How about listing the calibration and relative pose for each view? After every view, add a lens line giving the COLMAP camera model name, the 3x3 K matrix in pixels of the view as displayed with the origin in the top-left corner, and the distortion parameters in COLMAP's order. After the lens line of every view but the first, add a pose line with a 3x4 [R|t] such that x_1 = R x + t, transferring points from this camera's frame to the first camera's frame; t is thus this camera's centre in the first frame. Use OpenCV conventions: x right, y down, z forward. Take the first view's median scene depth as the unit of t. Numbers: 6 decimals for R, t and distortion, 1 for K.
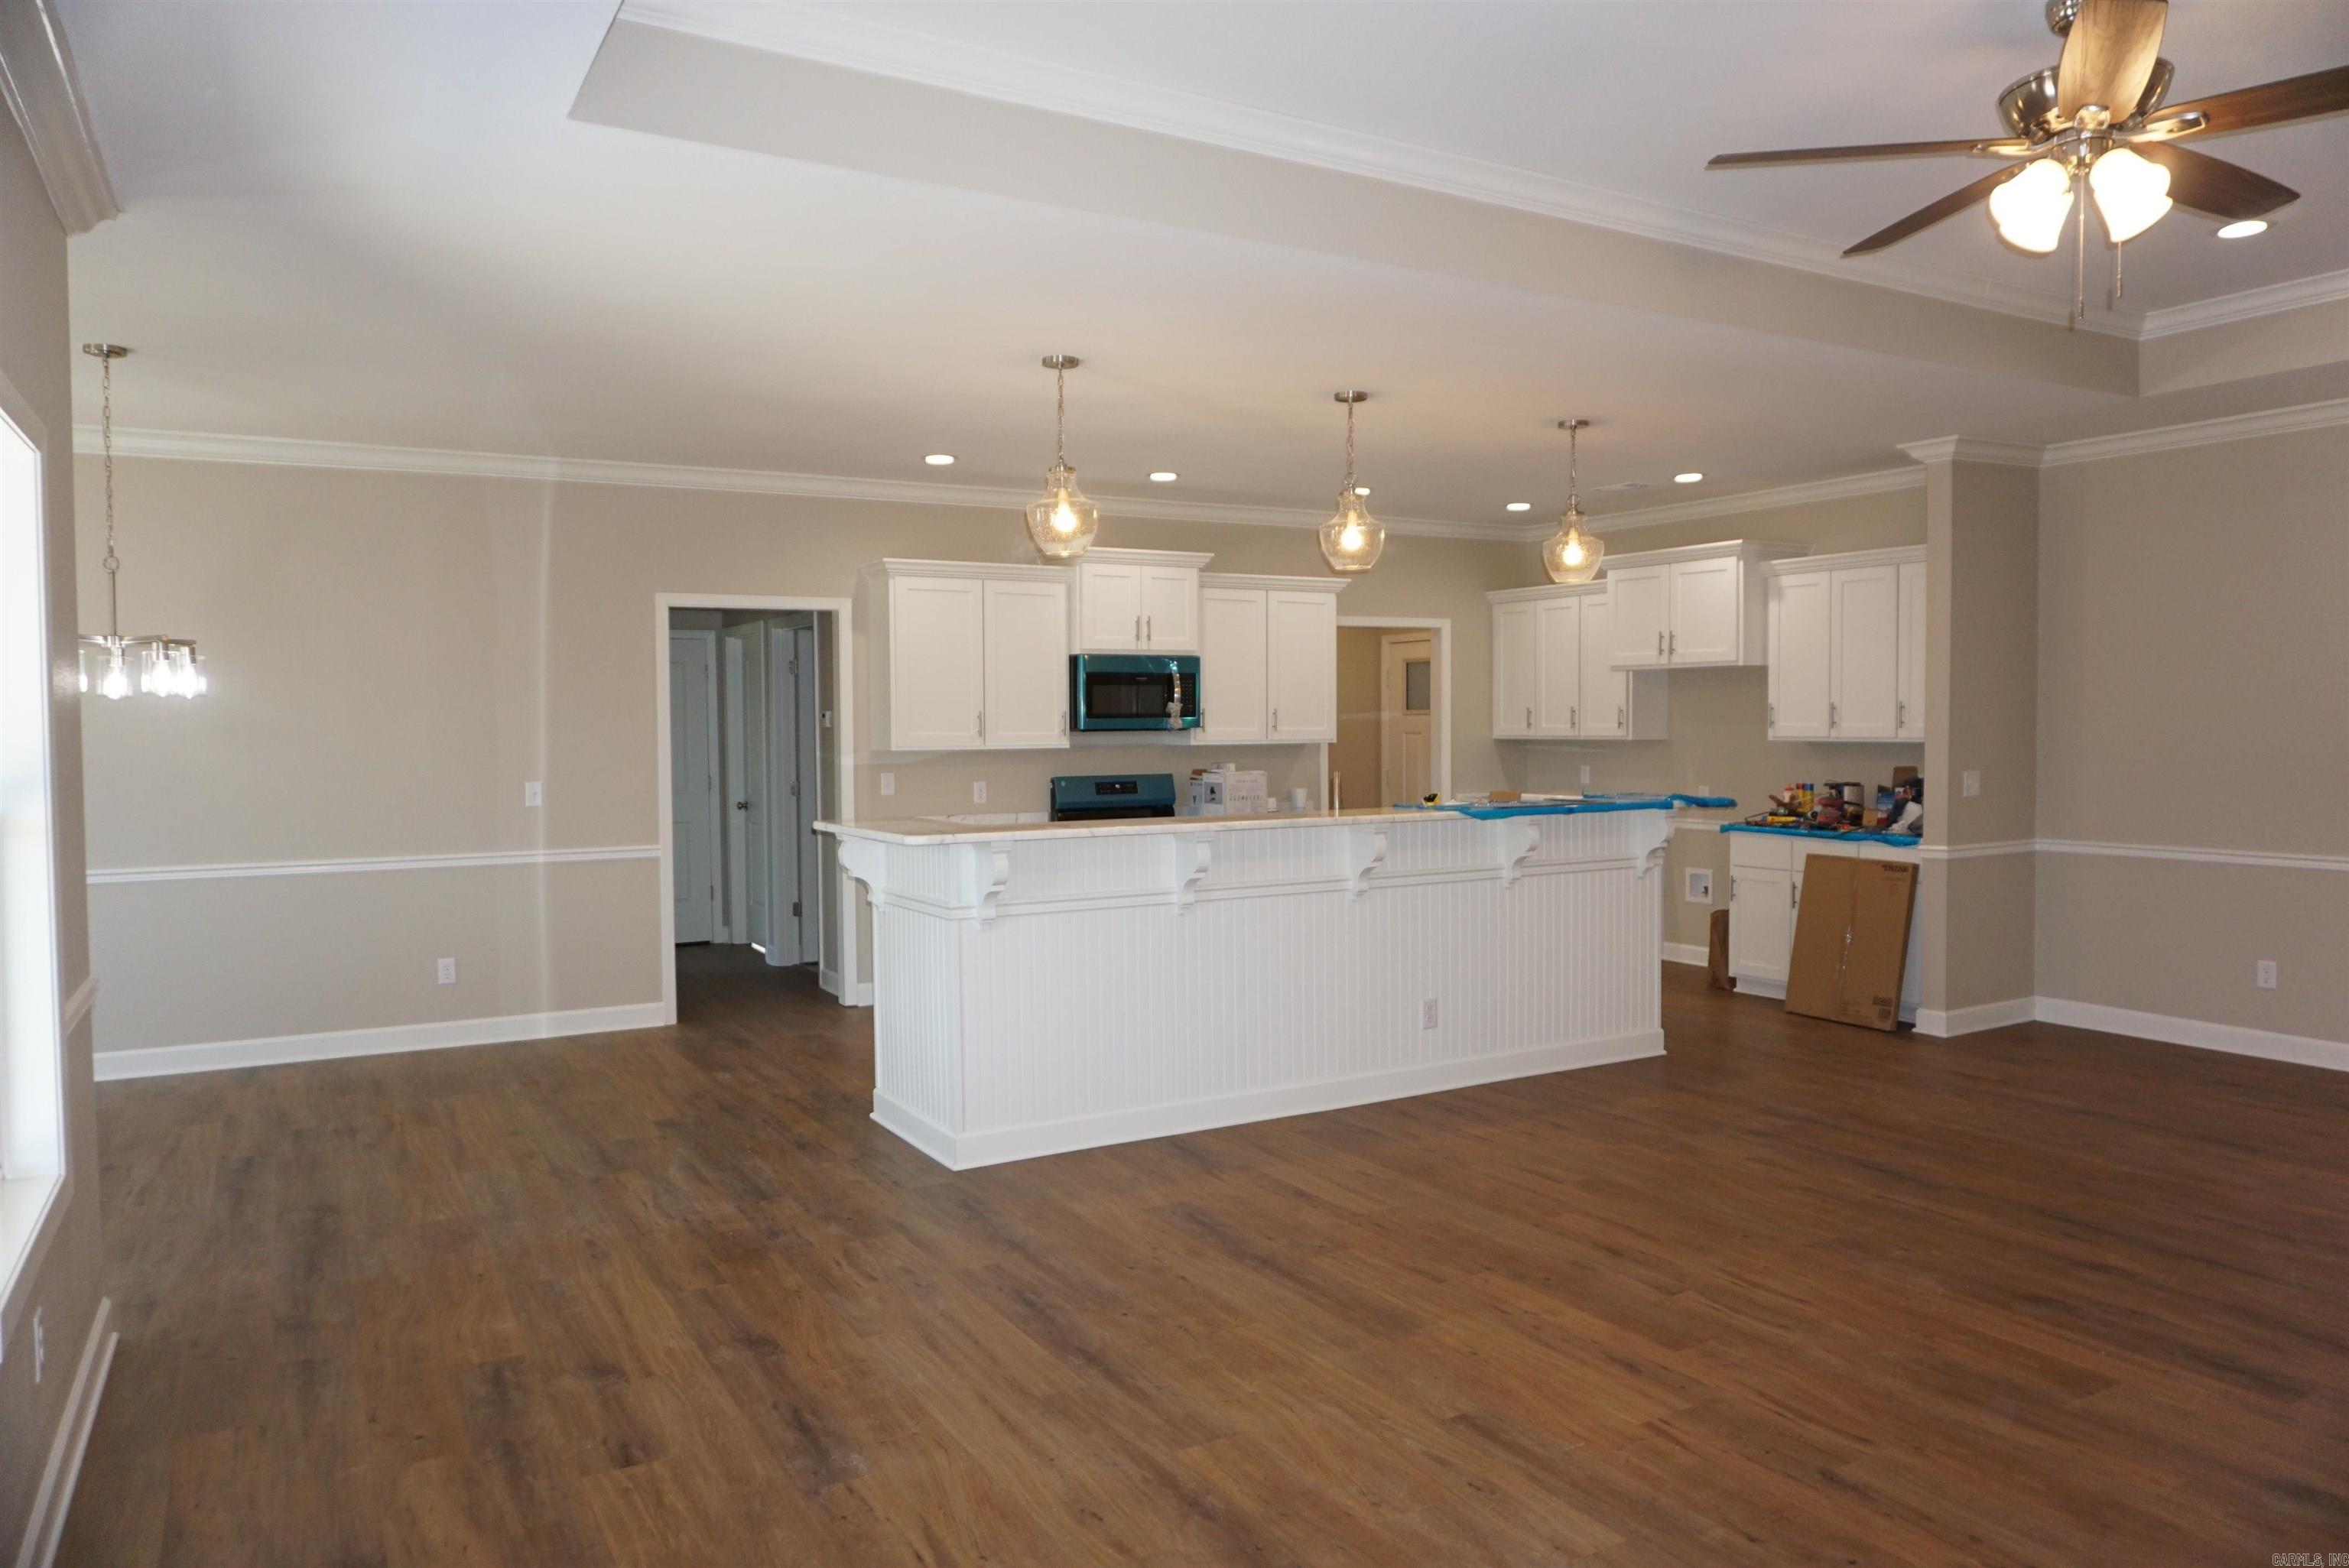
lens RADIAL K [[1561.6, 0, 1167.5], [0, 1561.6, 786.6], [0, 0, 1]] dist [-0.053152, 0.034934]
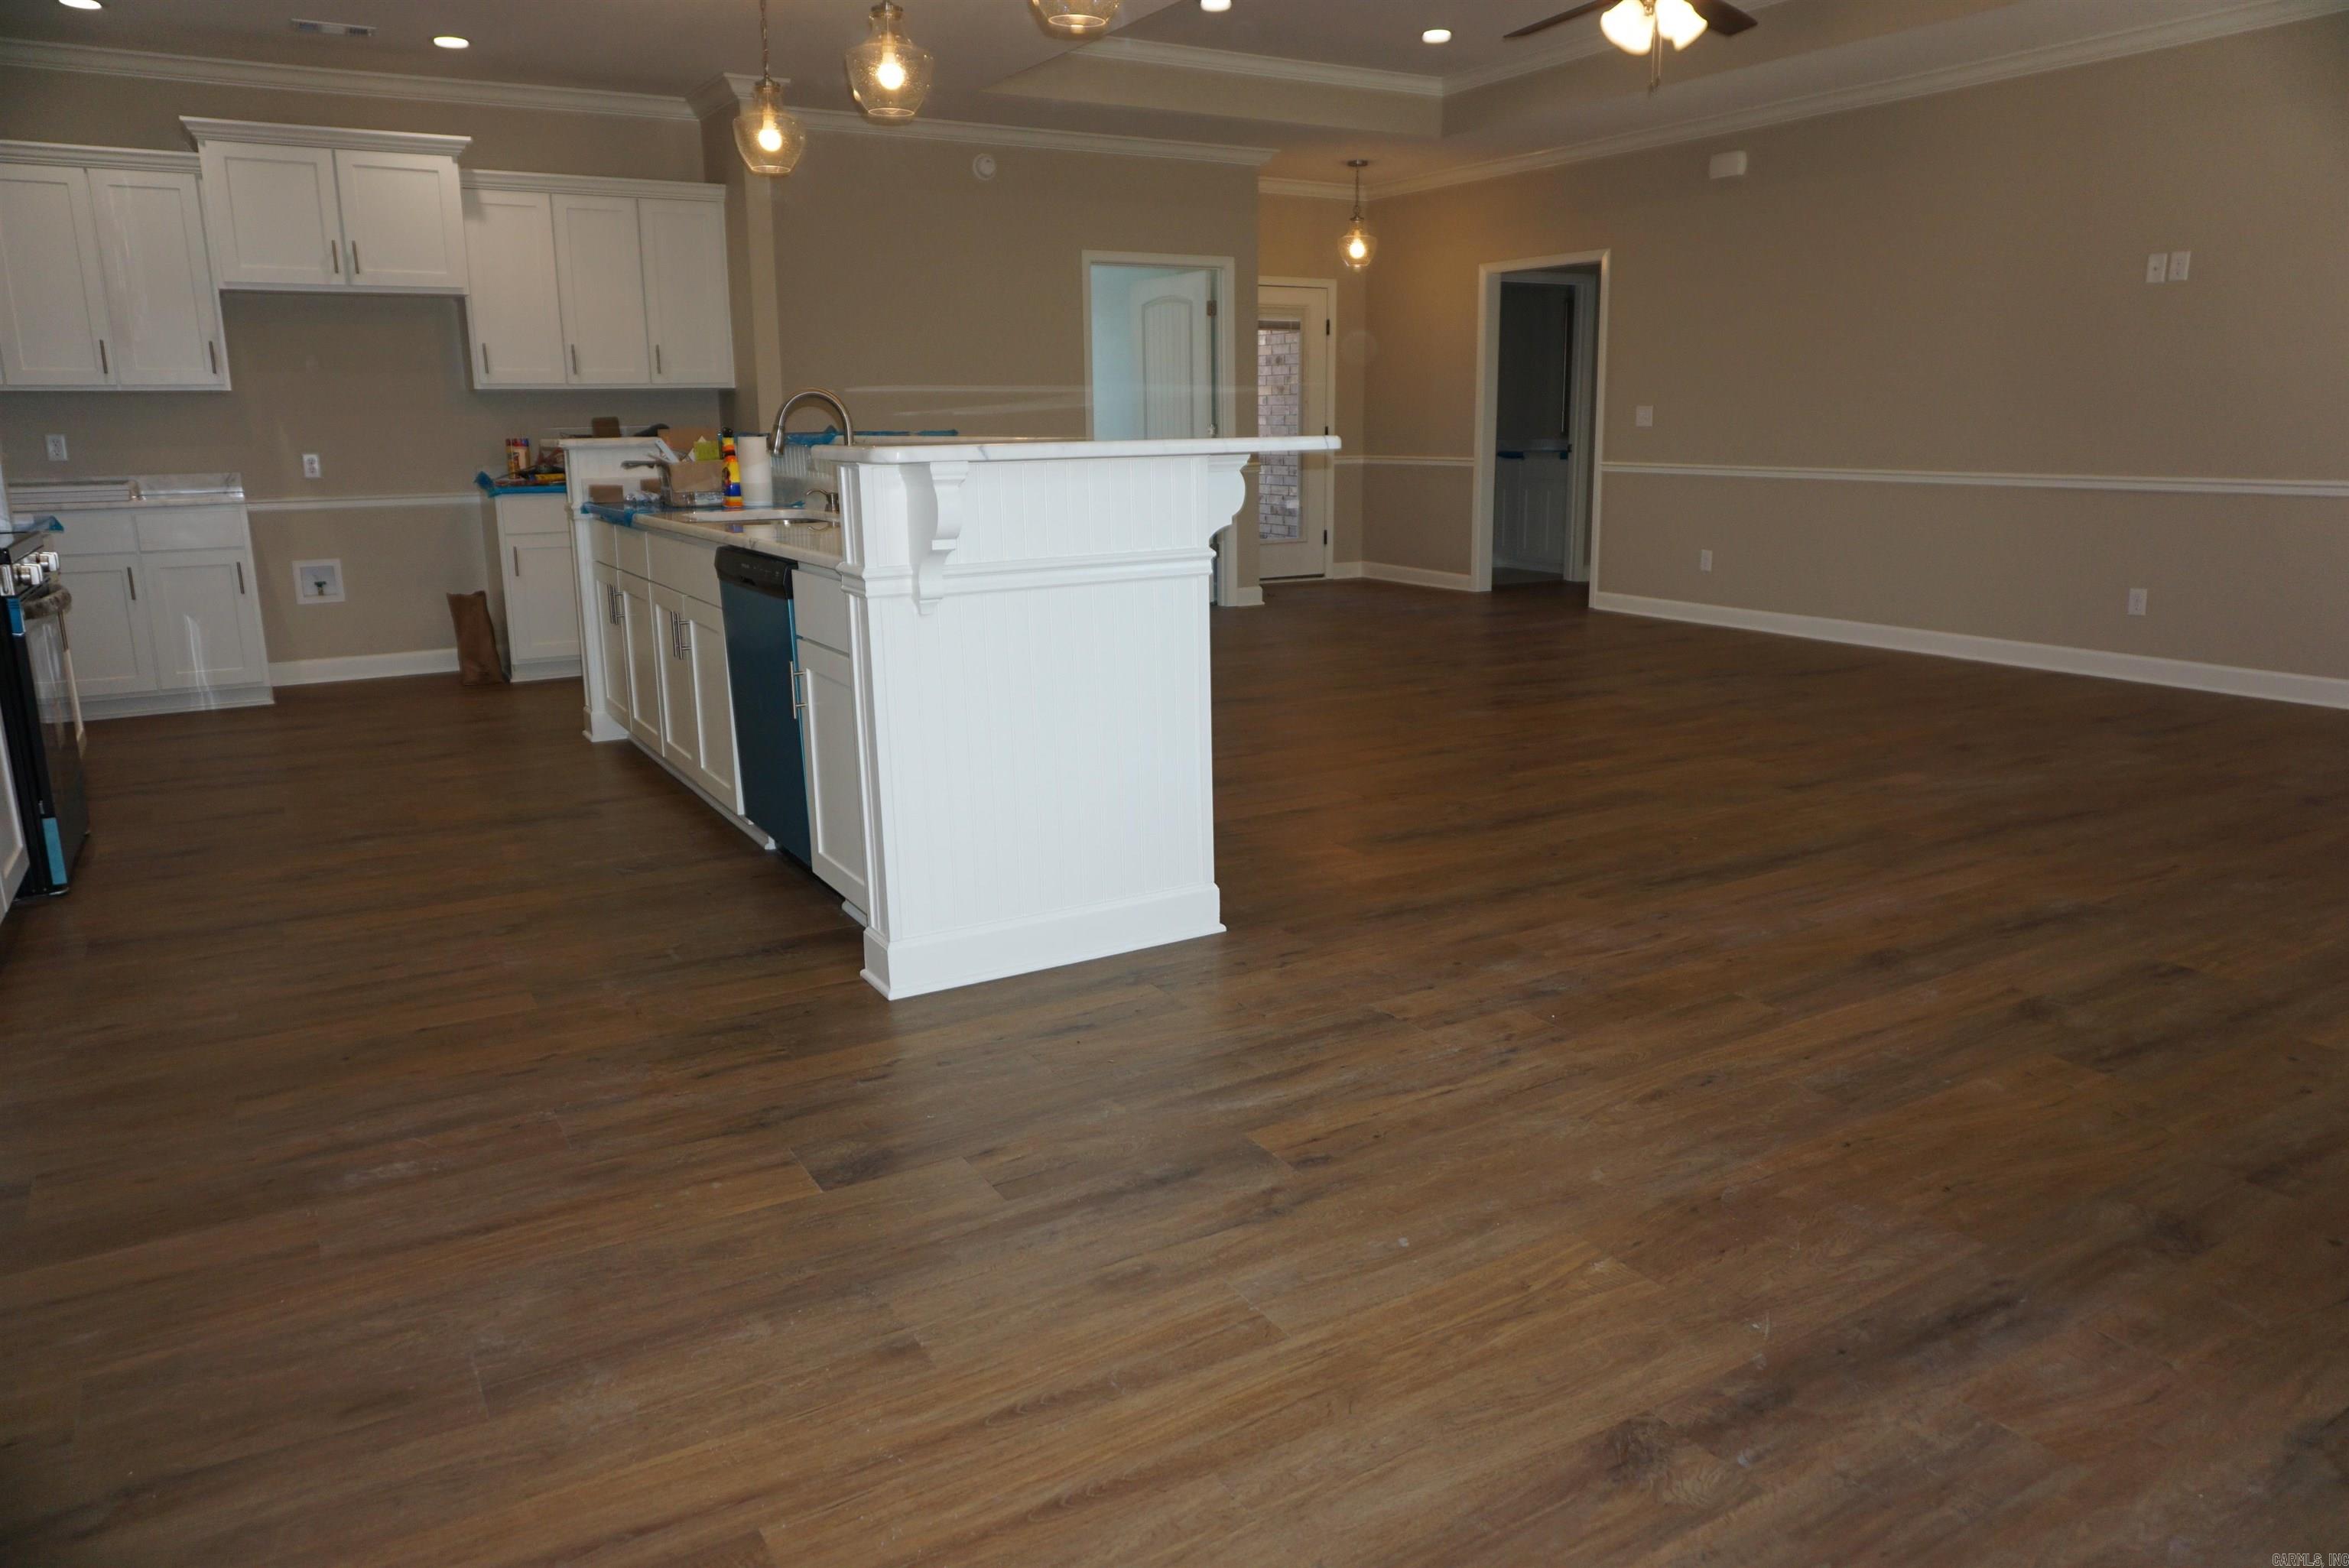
lens RADIAL K [[1561.6, 0, 1173.4], [0, 1561.6, 792.4], [0, 0, 1]] dist [-0.053152, 0.034934]
pose [[-0.017261, -0.222850, 0.974700, -0.733046], [0.051146, 0.973372, 0.223452, 0.024038], [-0.998542, 0.053709, -0.005403, 0.922617]]
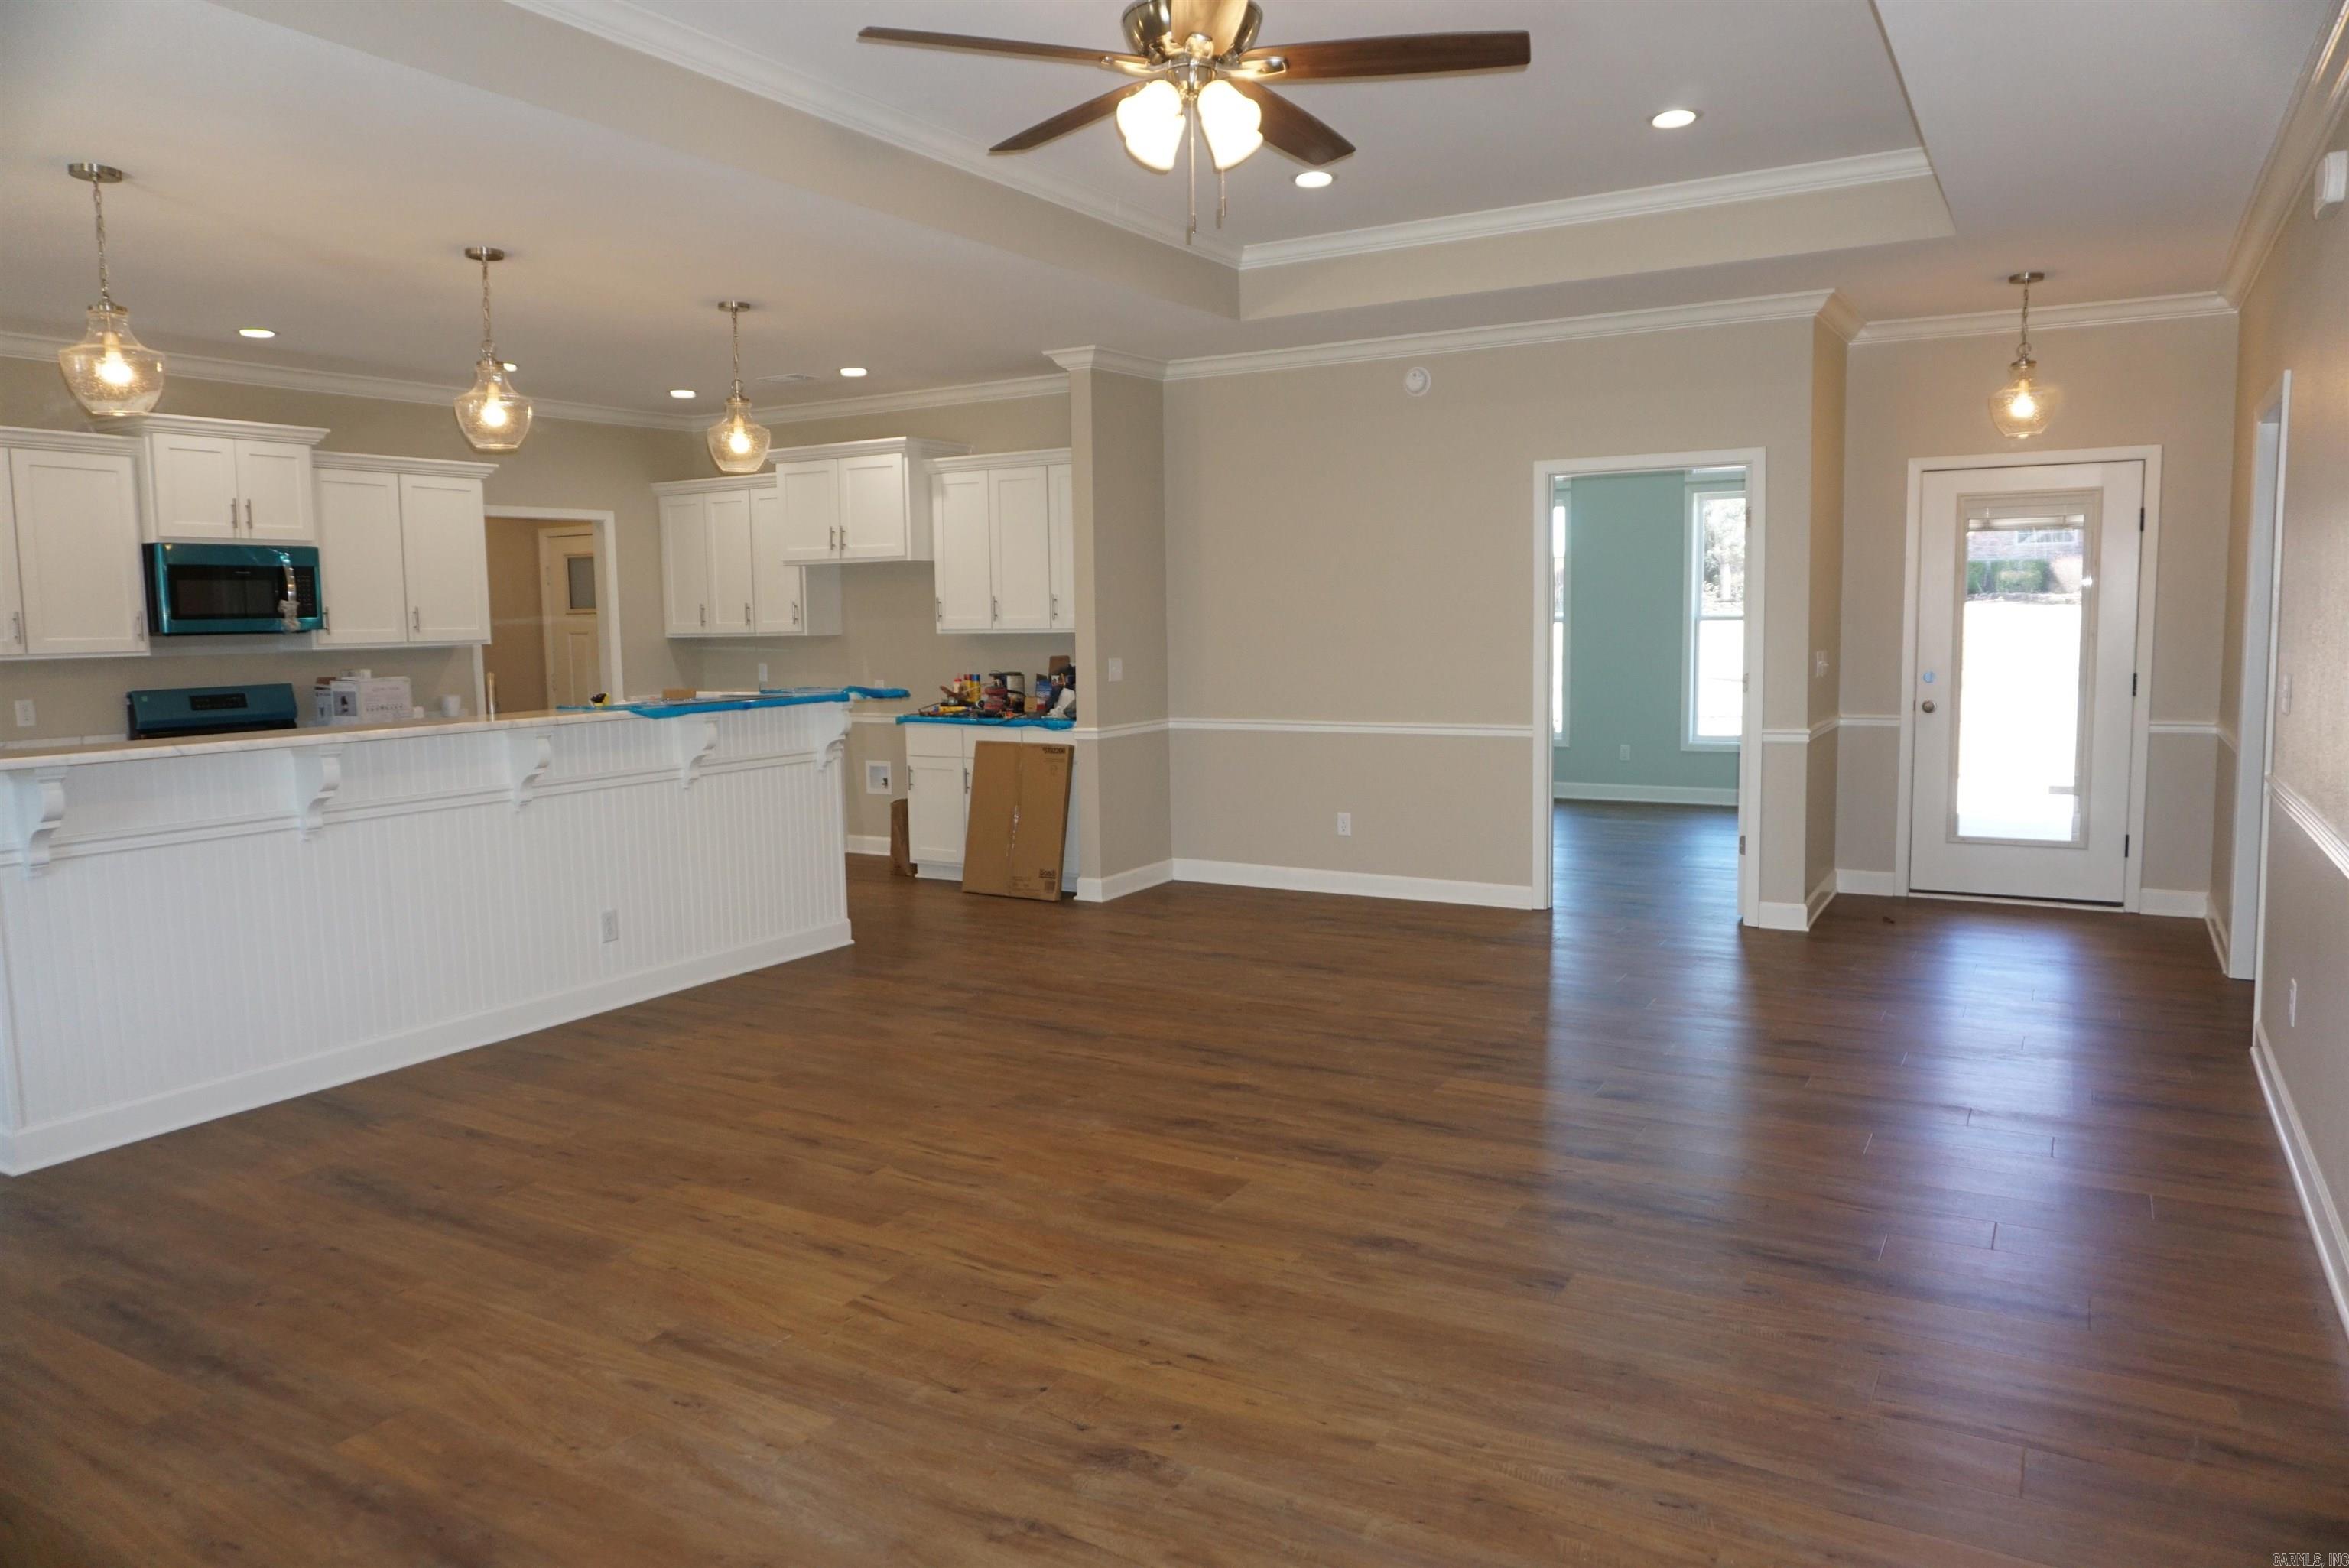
lens RADIAL K [[1561.6, 0, 1170.3], [0, 1561.6, 783.7], [0, 0, 1]] dist [-0.053152, 0.034934]
pose [[0.869863, -0.058834, 0.489773, 0.008327], [0.029241, 0.997266, 0.067862, 0.005881], [-0.492427, -0.044709, 0.869205, 0.016019]]
